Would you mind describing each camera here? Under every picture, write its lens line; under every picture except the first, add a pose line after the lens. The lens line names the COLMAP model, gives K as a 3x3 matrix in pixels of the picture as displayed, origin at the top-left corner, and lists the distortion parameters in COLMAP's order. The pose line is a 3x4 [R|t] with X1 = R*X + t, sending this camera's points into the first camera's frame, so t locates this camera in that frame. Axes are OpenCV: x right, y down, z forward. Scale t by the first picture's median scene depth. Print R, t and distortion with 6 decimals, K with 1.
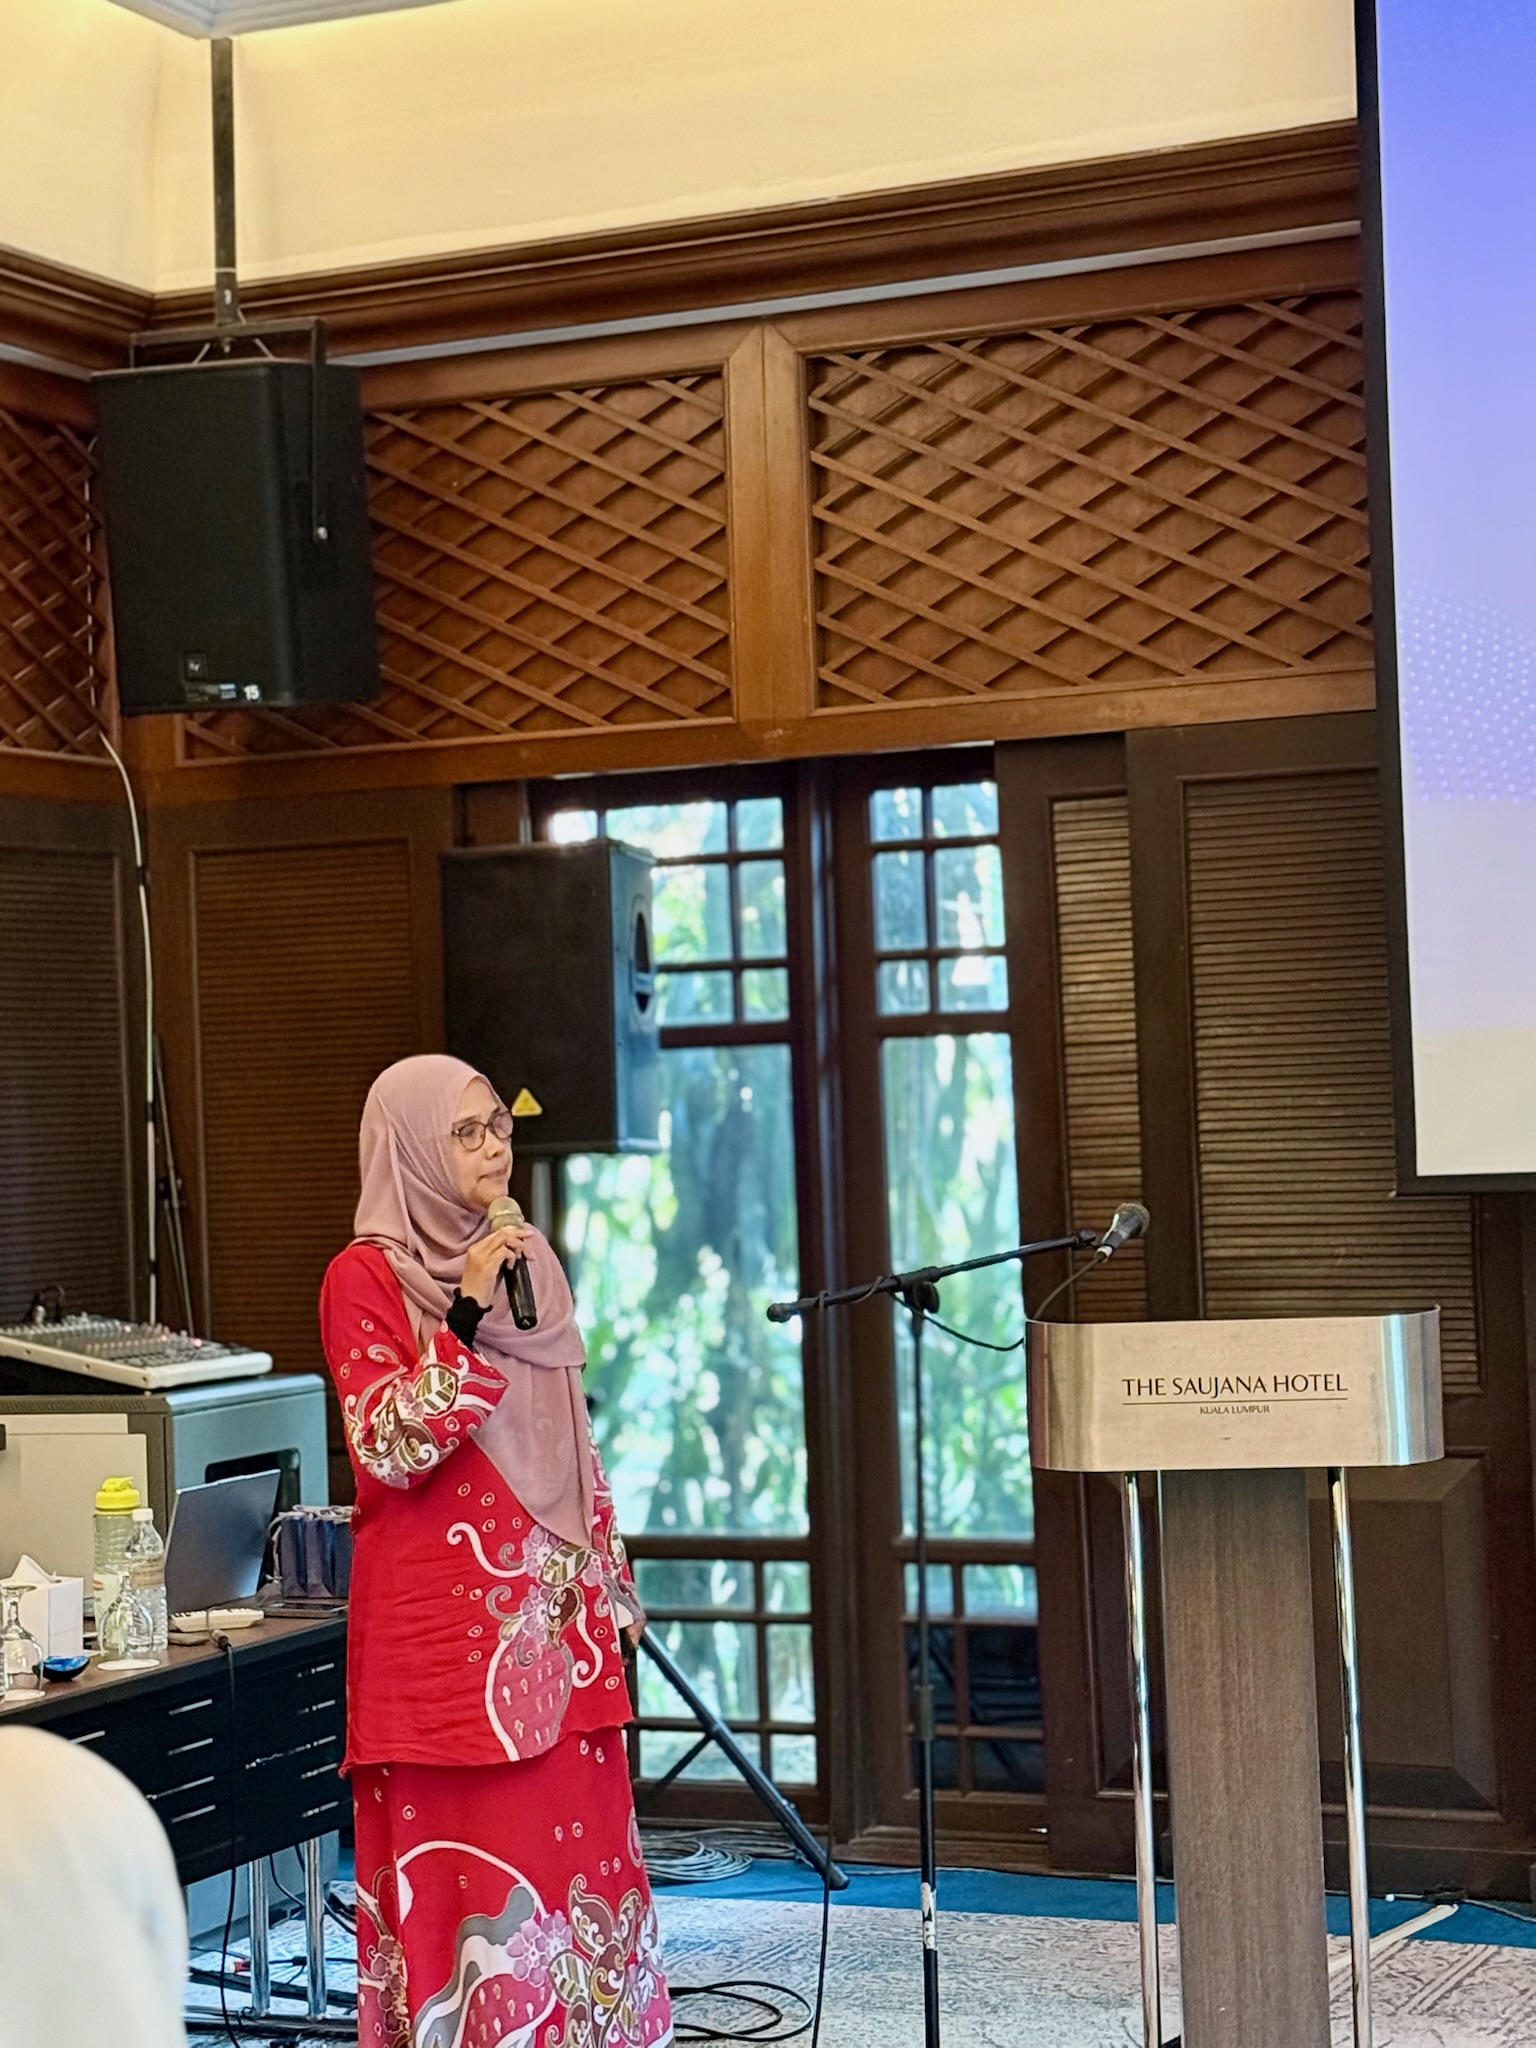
lens RADIAL K [[3806.8, 0, 762.2], [0, 3806.8, 1026.4], [0, 0, 1]] dist [0.137745, 0.000000]
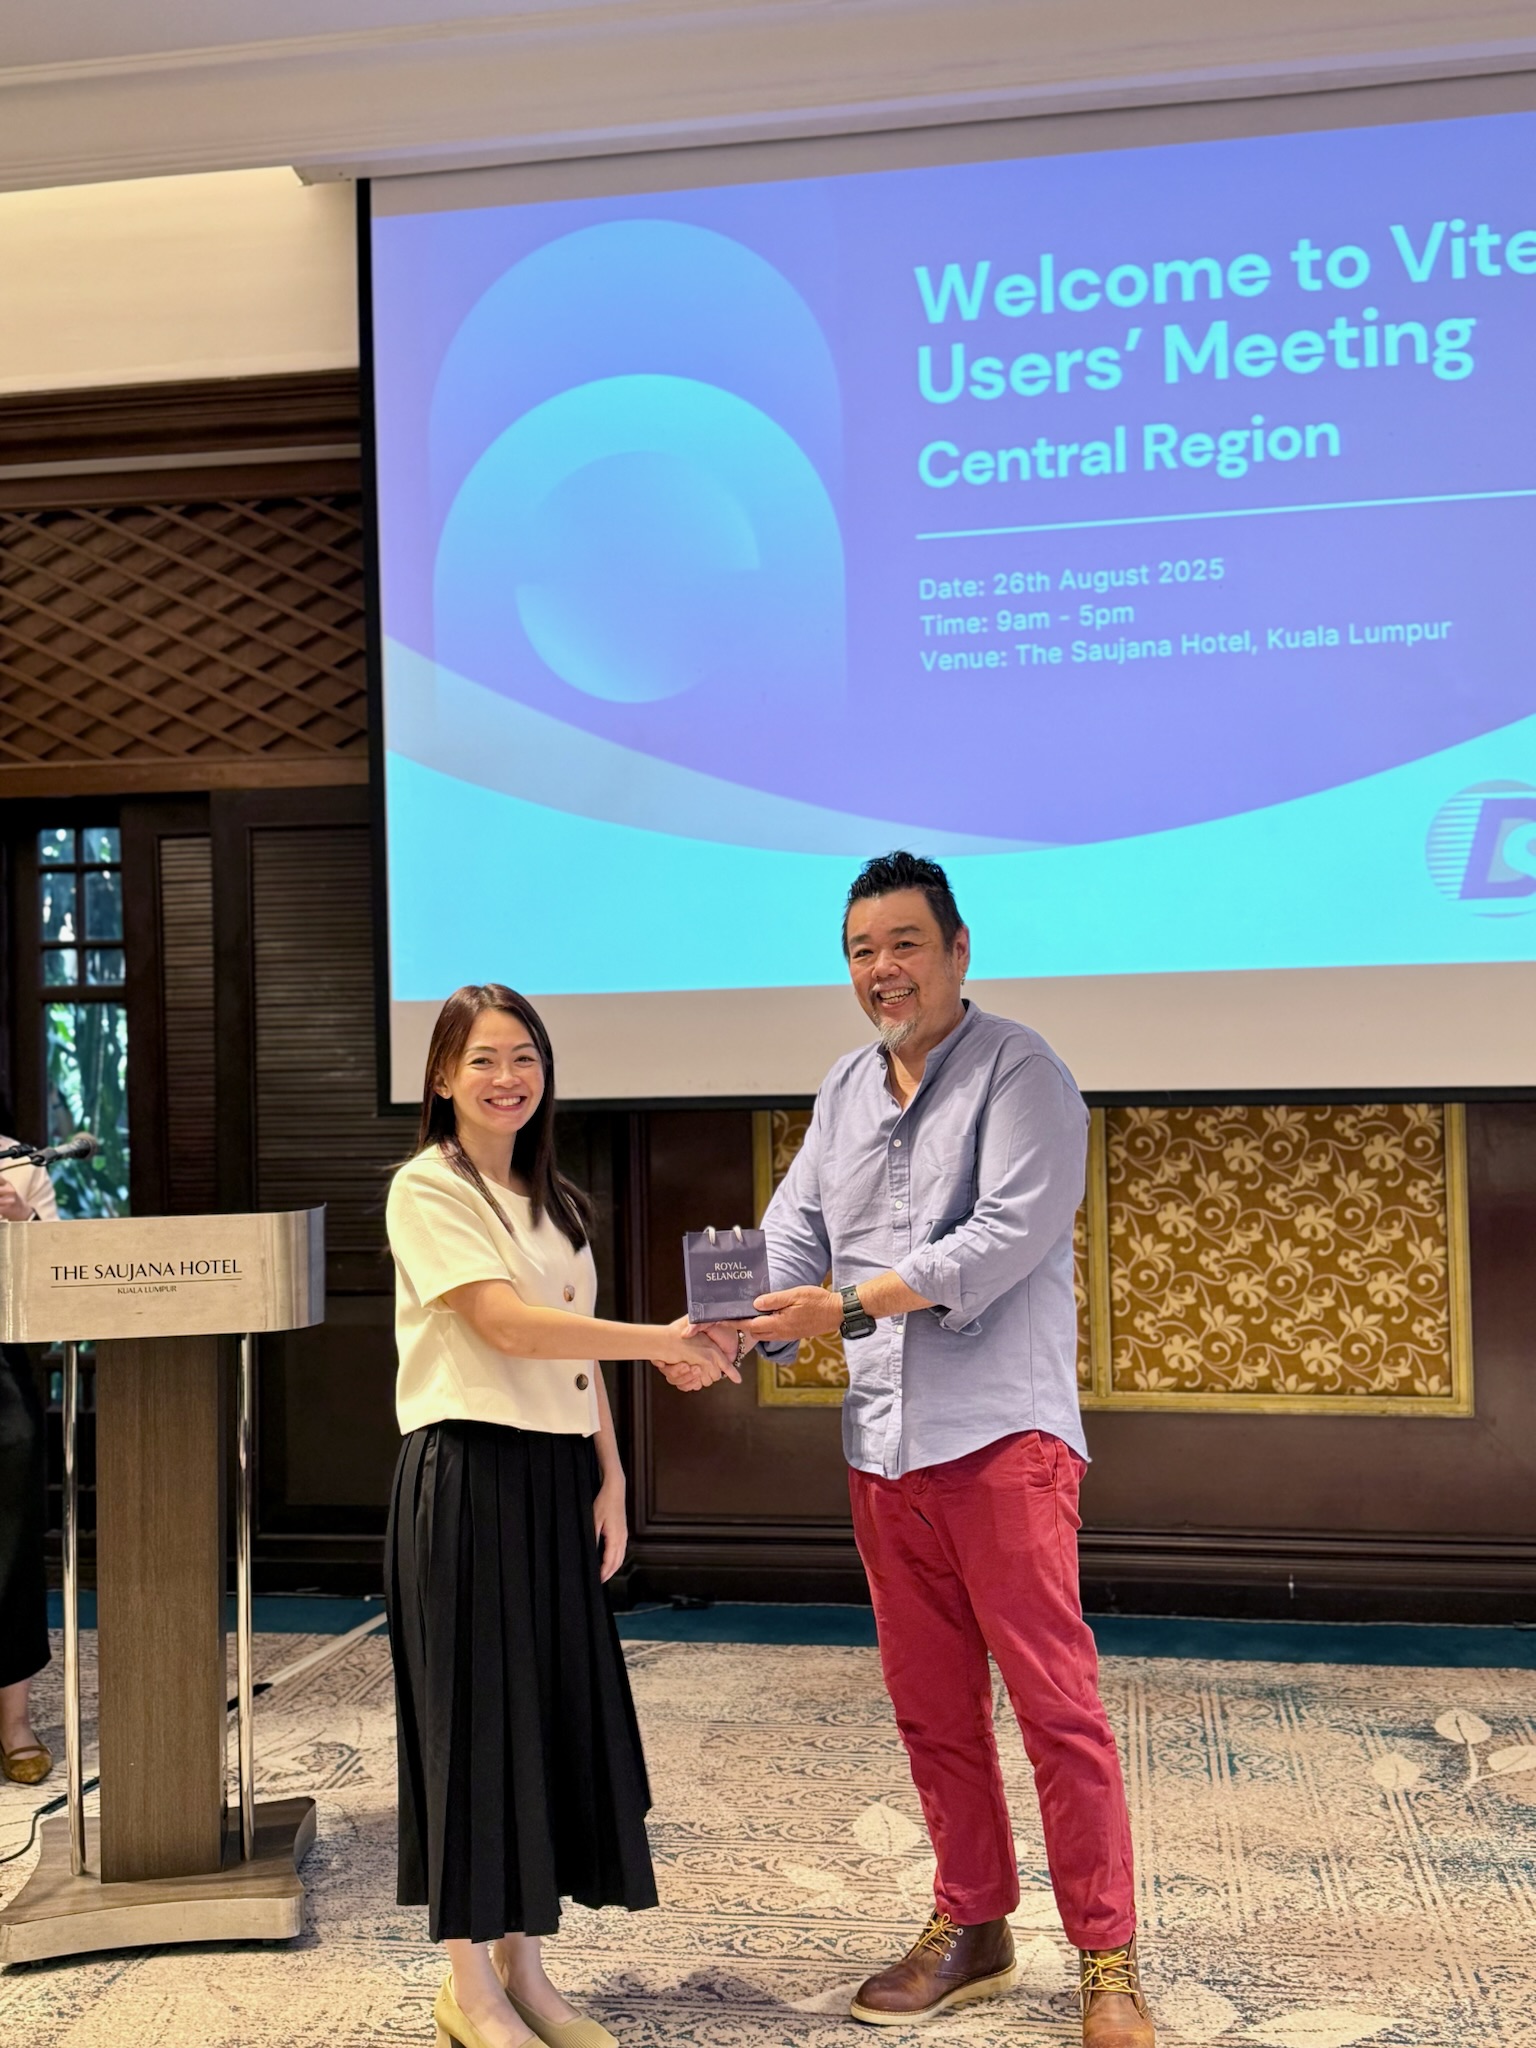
lens RADIAL K [[2032.3, 0, 770.8], [0, 2032.3, 1020.6], [0, 0, 1]] dist [0.026760, 0.000000]
pose [[0.962146, 0.021517, 0.271682, 0.091787], [-0.020952, 0.999768, -0.004978, 0.008255], [-0.271726, -0.000903, 0.962374, 0.208170]]
